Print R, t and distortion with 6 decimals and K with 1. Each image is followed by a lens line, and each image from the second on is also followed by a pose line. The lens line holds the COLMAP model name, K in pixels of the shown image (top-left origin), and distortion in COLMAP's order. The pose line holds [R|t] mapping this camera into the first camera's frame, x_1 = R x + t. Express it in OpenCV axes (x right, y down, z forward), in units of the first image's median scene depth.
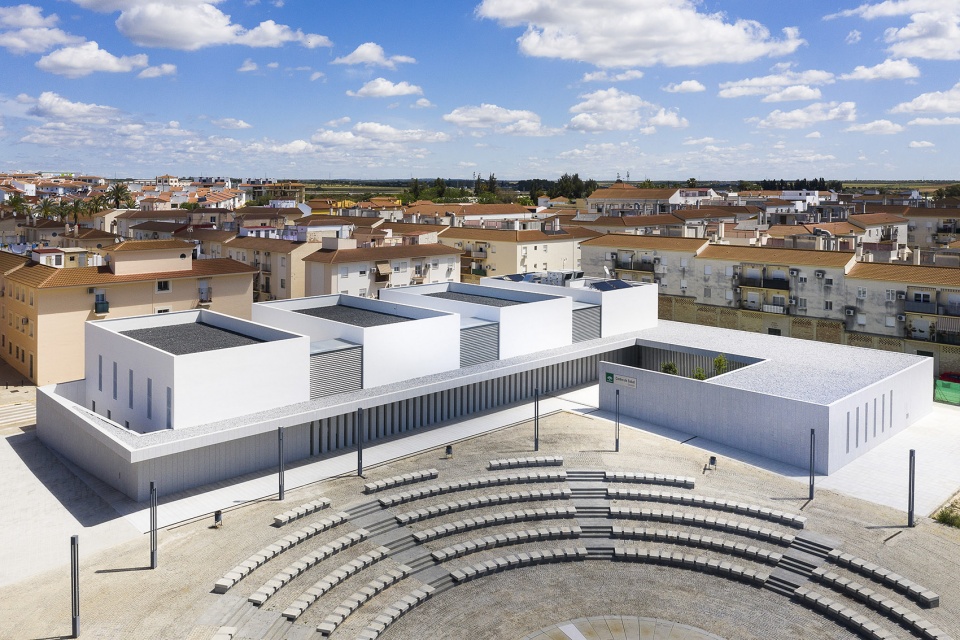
lens RADIAL K [[769.2, 0, 492.2], [0, 769.2, 319.7], [0, 0, 1]] dist [-0.004021, -0.003019]
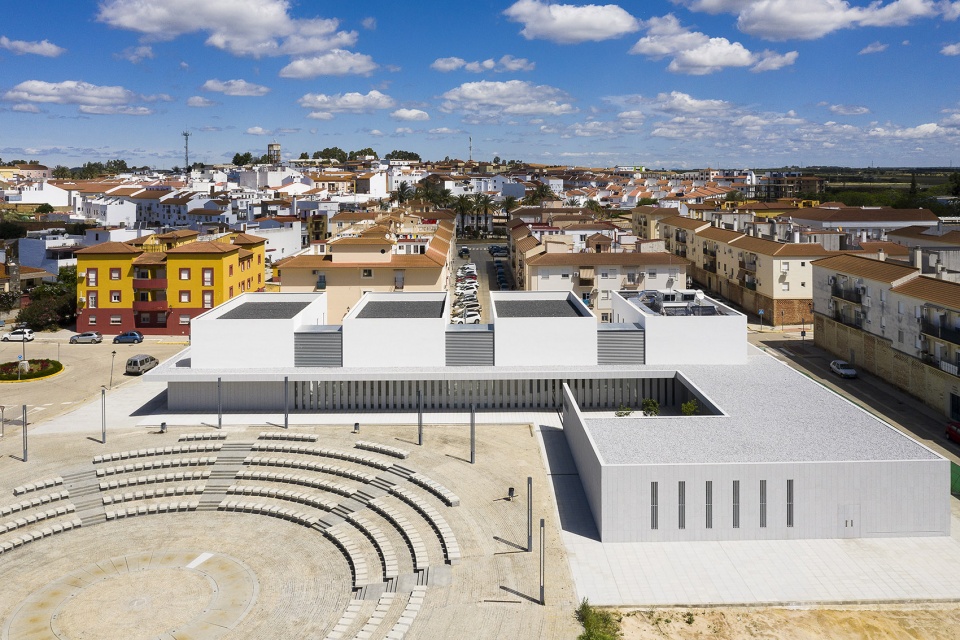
lens RADIAL K [[769.2, 0, 492.2], [0, 769.2, 319.7], [0, 0, 1]] dist [-0.004021, -0.003019]
pose [[0.741014, 0.120120, -0.660658, 0.484432], [-0.111866, 0.992204, 0.054929, -0.048277], [0.662106, 0.033202, 0.748674, 0.122845]]
